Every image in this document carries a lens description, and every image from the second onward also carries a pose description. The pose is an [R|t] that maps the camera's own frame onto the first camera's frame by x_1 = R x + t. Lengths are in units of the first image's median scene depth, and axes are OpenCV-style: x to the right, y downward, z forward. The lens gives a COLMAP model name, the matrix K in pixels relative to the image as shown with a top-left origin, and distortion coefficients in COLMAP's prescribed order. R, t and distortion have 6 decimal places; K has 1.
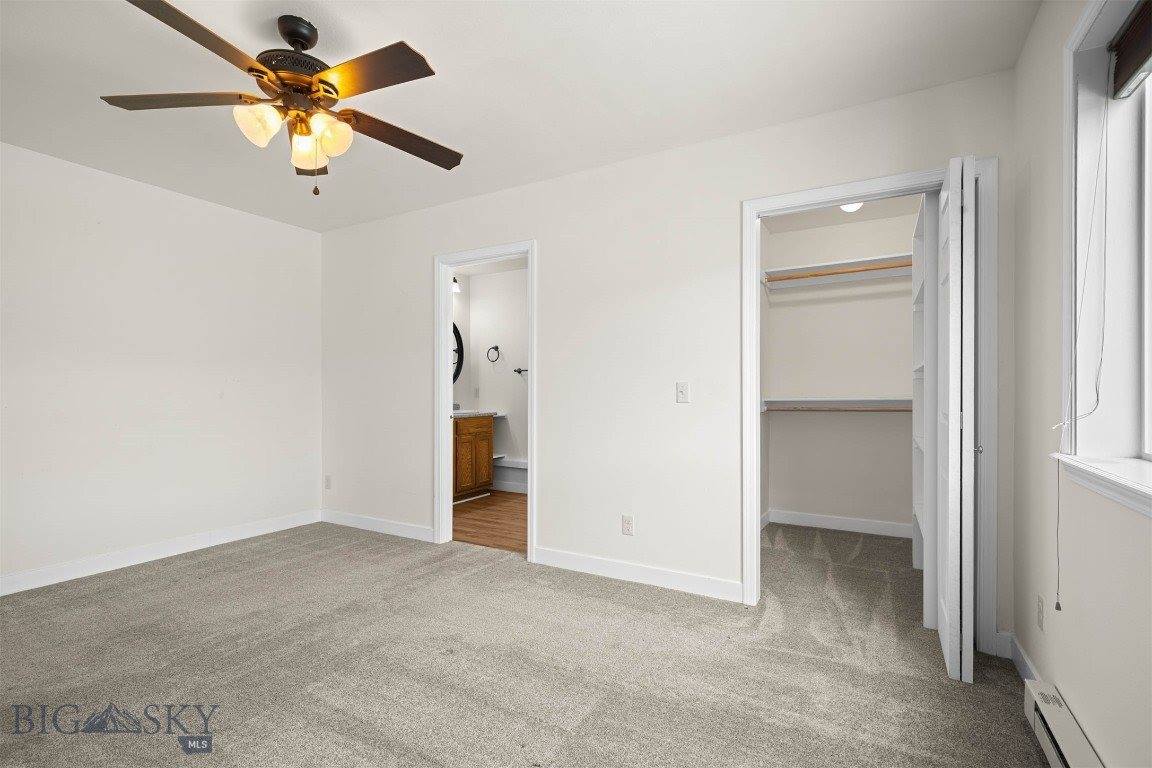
lens RADIAL K [[526.4, 0, 575.7], [0, 526.4, 389.8], [0, 0, 1]] dist [0.005620, -0.000184]
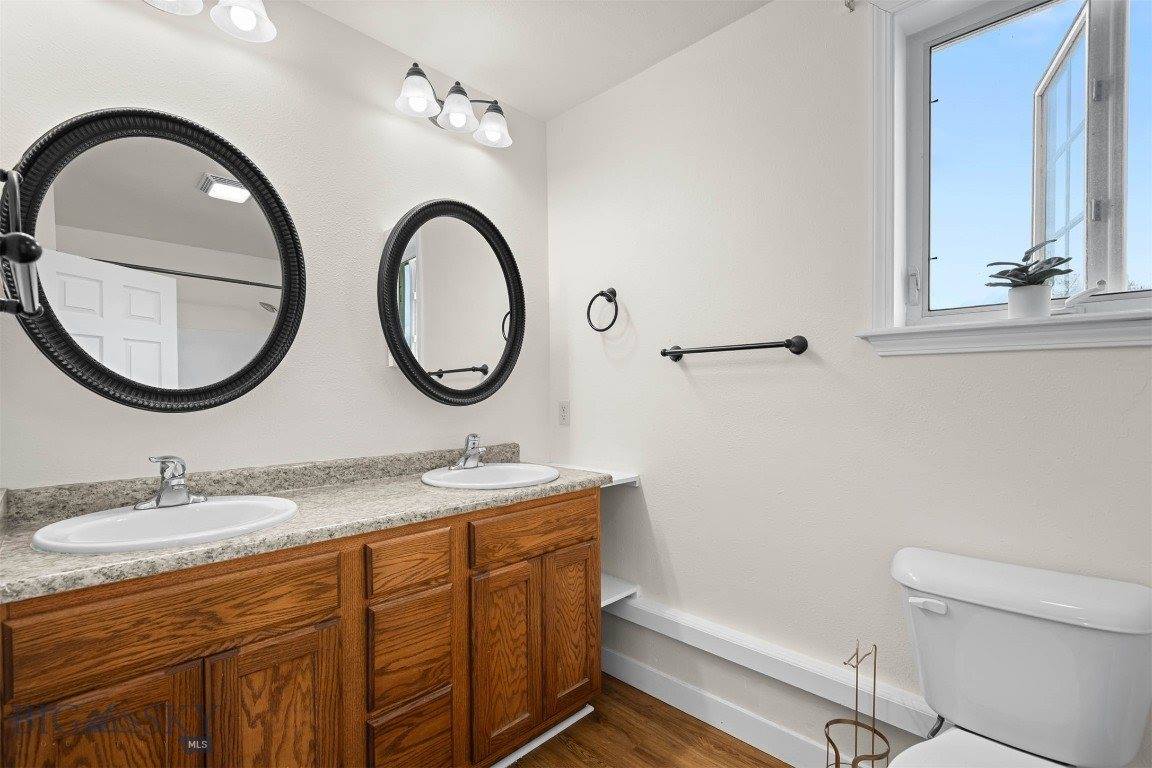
lens RADIAL K [[526.4, 0, 573.5], [0, 526.4, 393.6], [0, 0, 1]] dist [0.005620, -0.000184]
pose [[0.970581, -0.000995, -0.240772, -0.093139], [0.001243, 0.999999, 0.000877, -0.010941], [0.240771, -0.001150, 0.970581, 0.676736]]
